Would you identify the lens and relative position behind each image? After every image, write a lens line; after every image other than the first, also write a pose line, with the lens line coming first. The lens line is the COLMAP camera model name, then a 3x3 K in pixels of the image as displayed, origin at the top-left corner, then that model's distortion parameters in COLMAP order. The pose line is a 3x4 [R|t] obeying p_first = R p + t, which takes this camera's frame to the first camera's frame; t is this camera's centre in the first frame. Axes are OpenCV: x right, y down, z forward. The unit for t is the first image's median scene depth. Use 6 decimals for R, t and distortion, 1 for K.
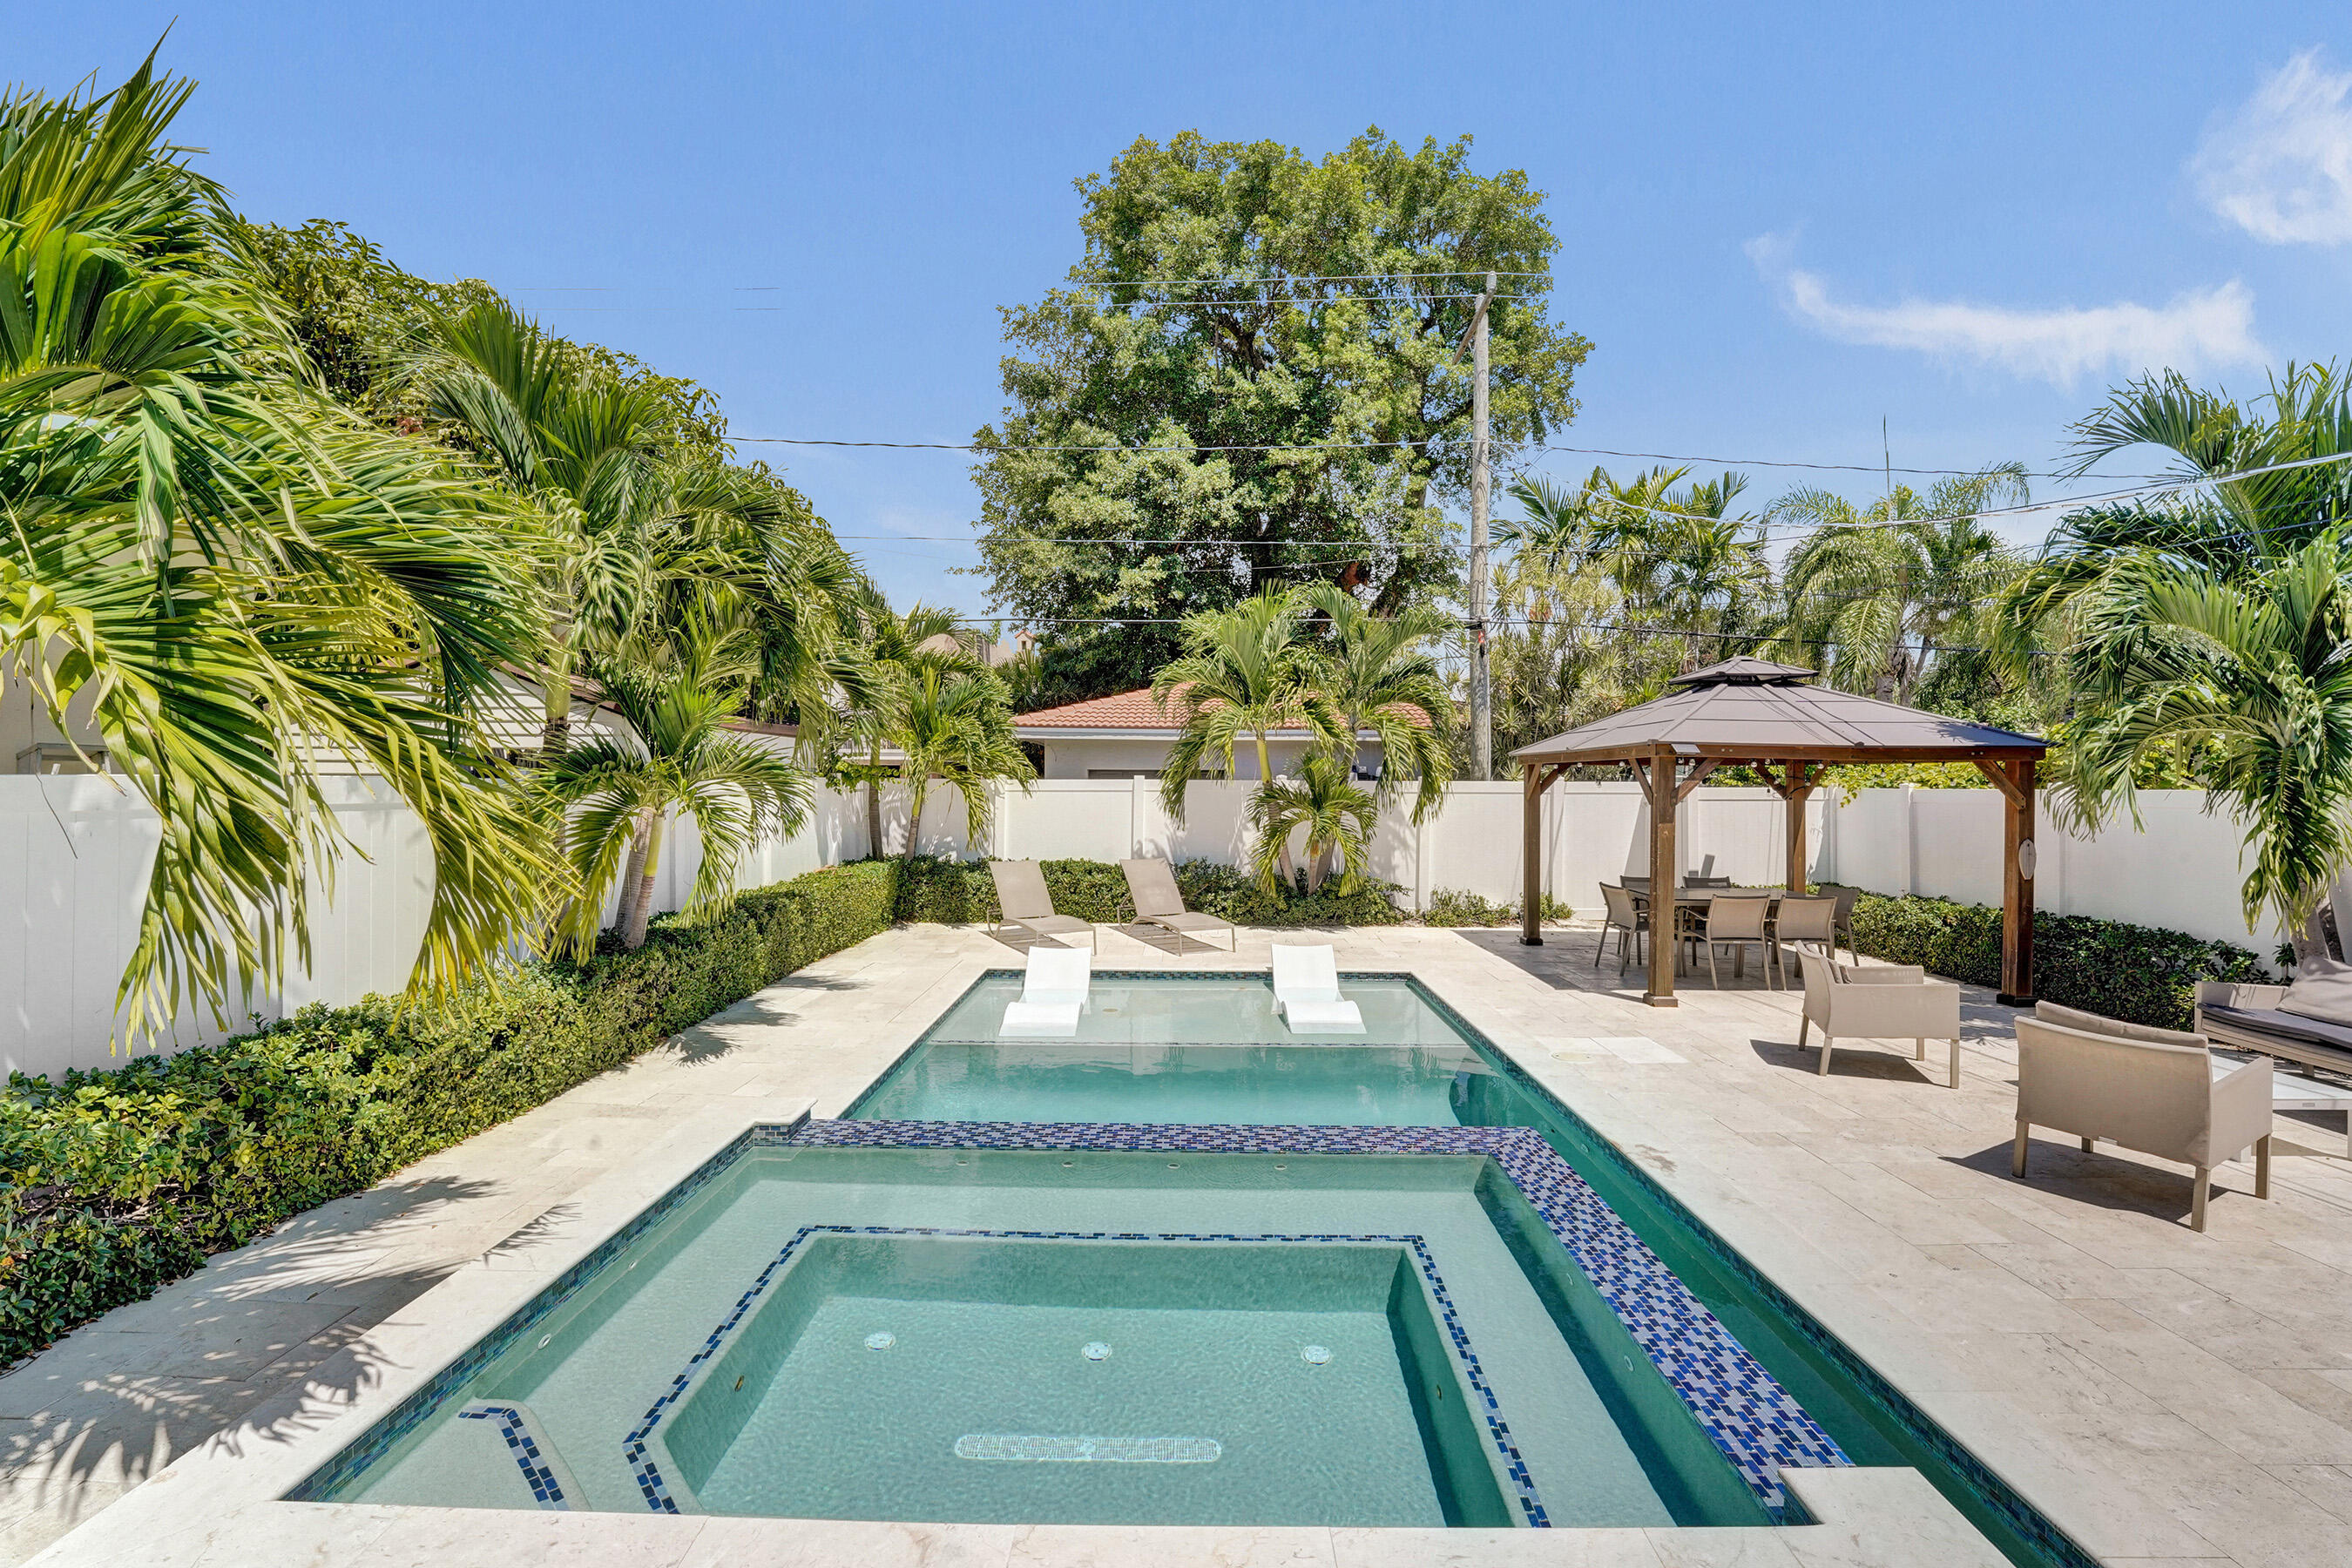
lens RADIAL K [[861.1, 0, 1261.1], [0, 861.1, 779.7], [0, 0, 1]] dist [-0.018649, 0.000508]
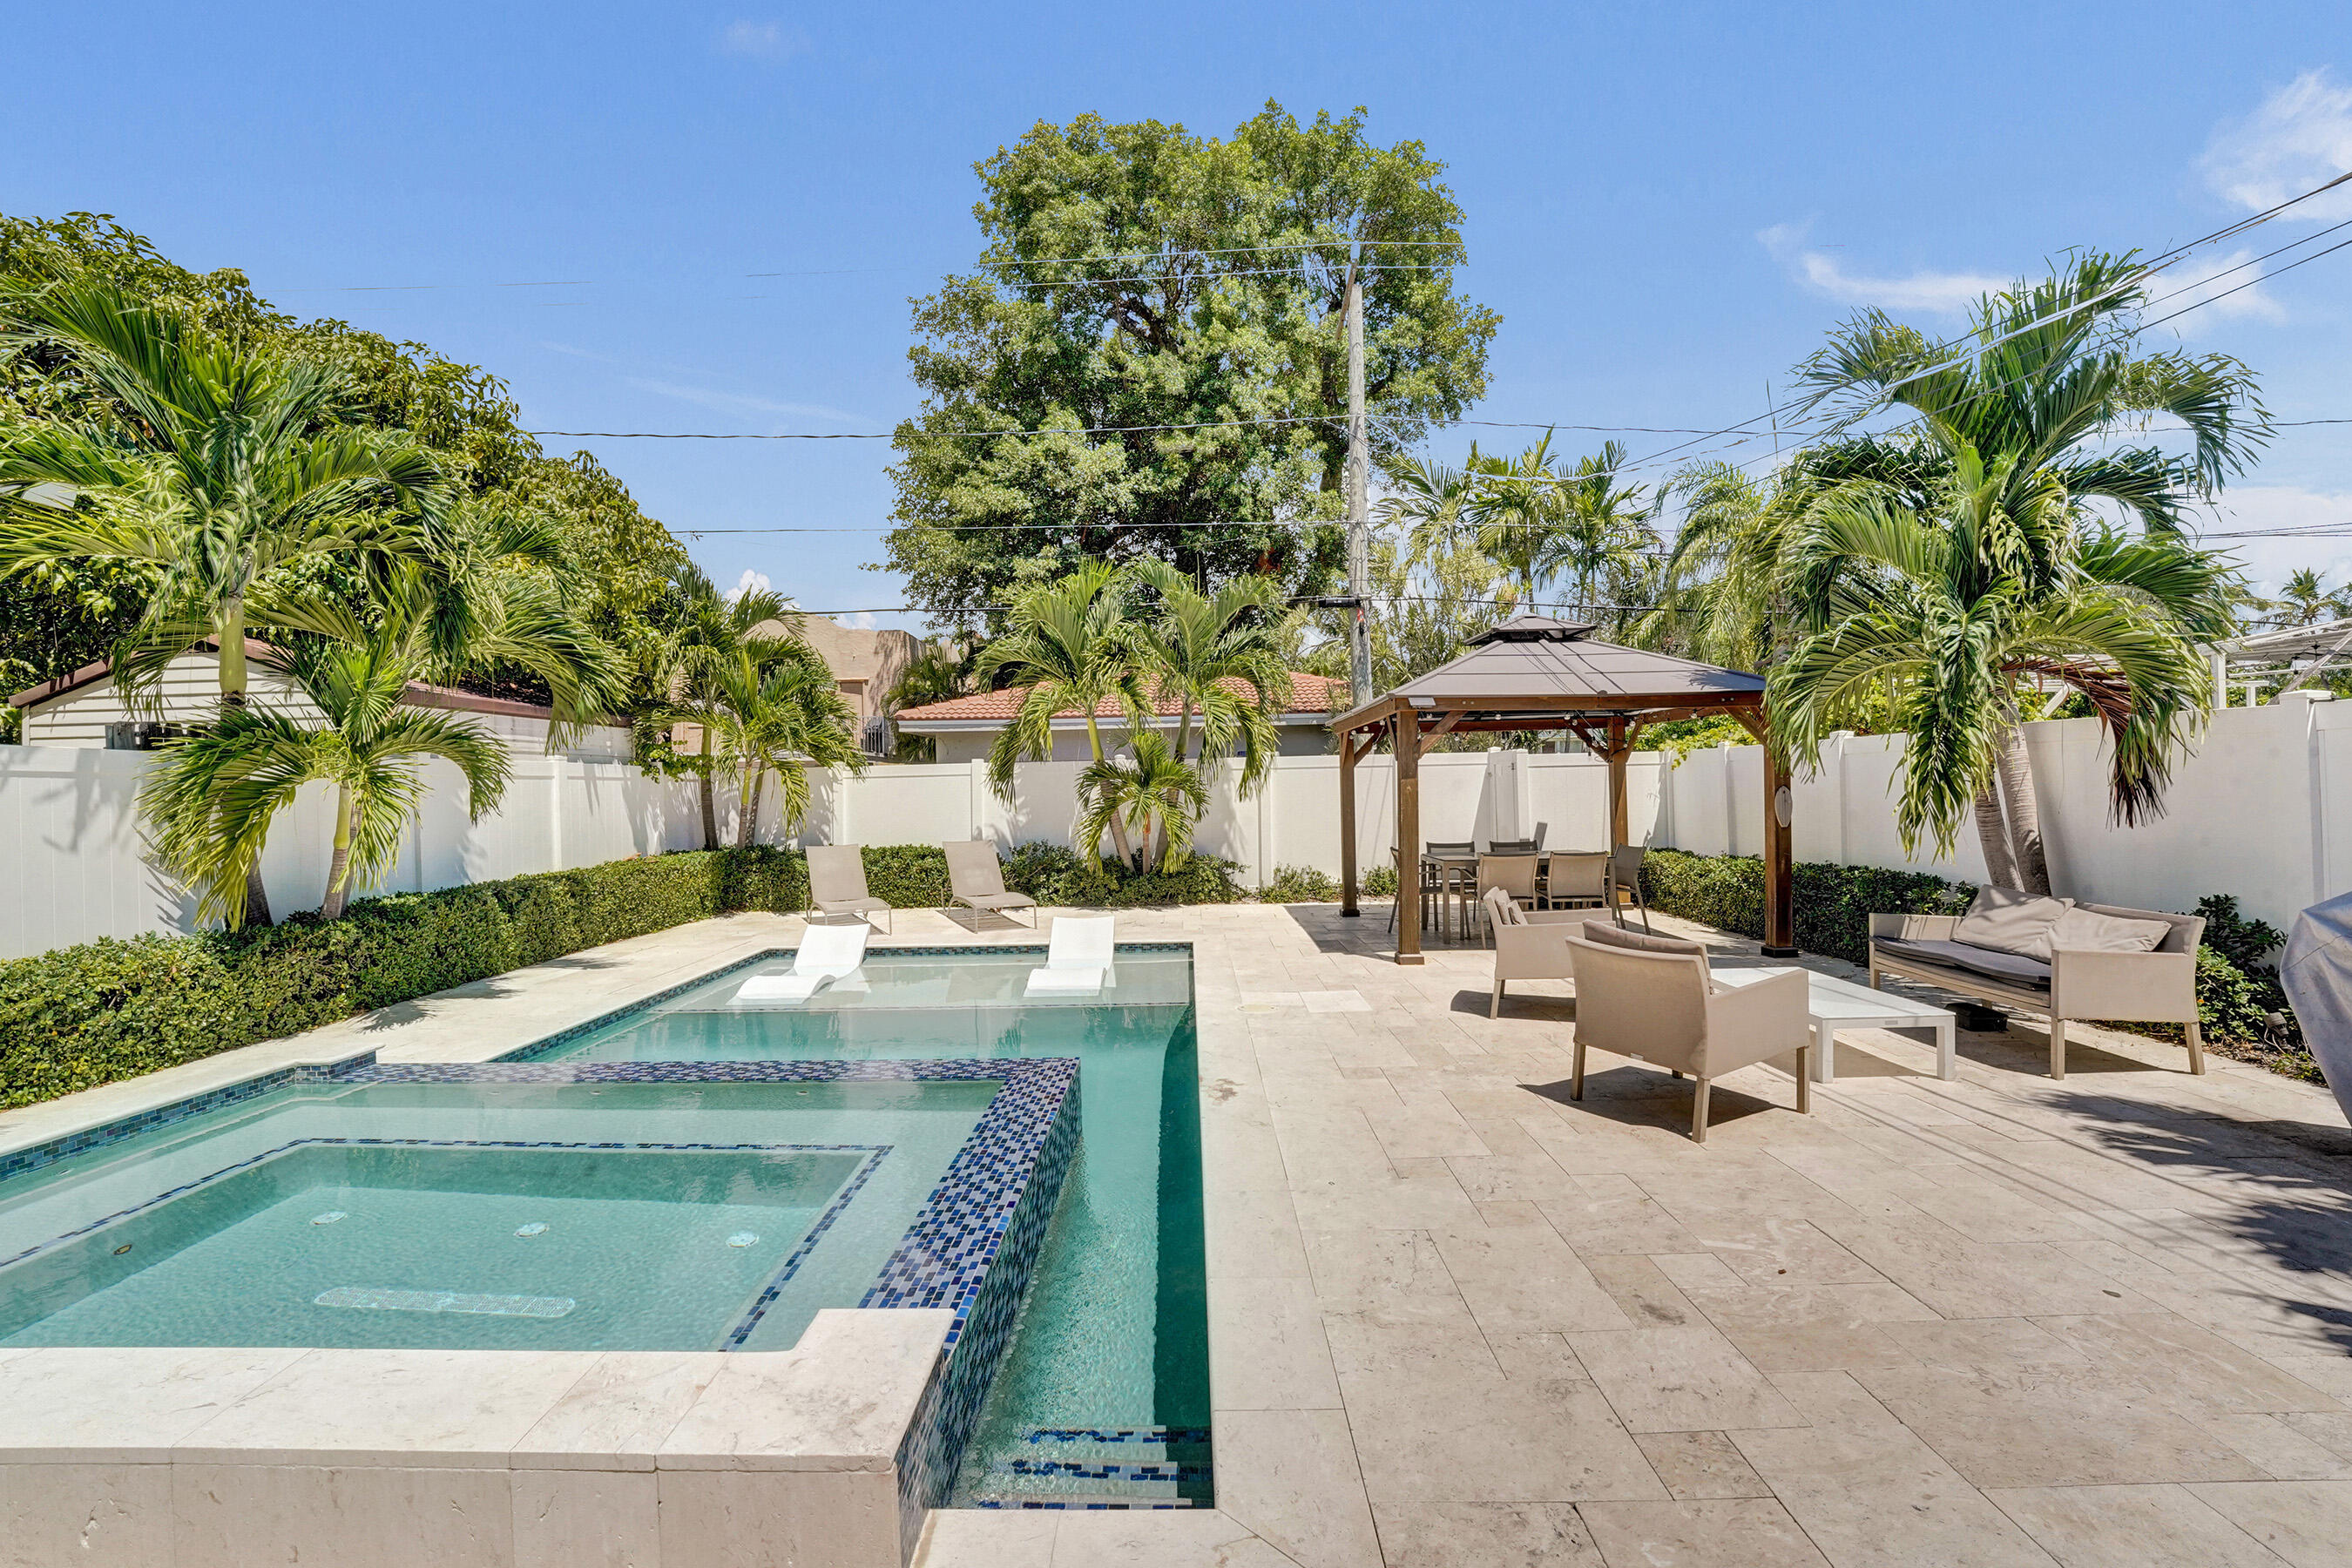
lens RADIAL K [[879.5, 0, 1262.8], [0, 879.5, 785.3], [0, 0, 1]] dist [-0.017691, 0.000719]
pose [[0.999686, -0.024879, -0.003108, 0.221417], [0.024882, 0.999690, 0.000974, 0.038354], [0.003083, -0.001051, 0.999995, -0.007328]]
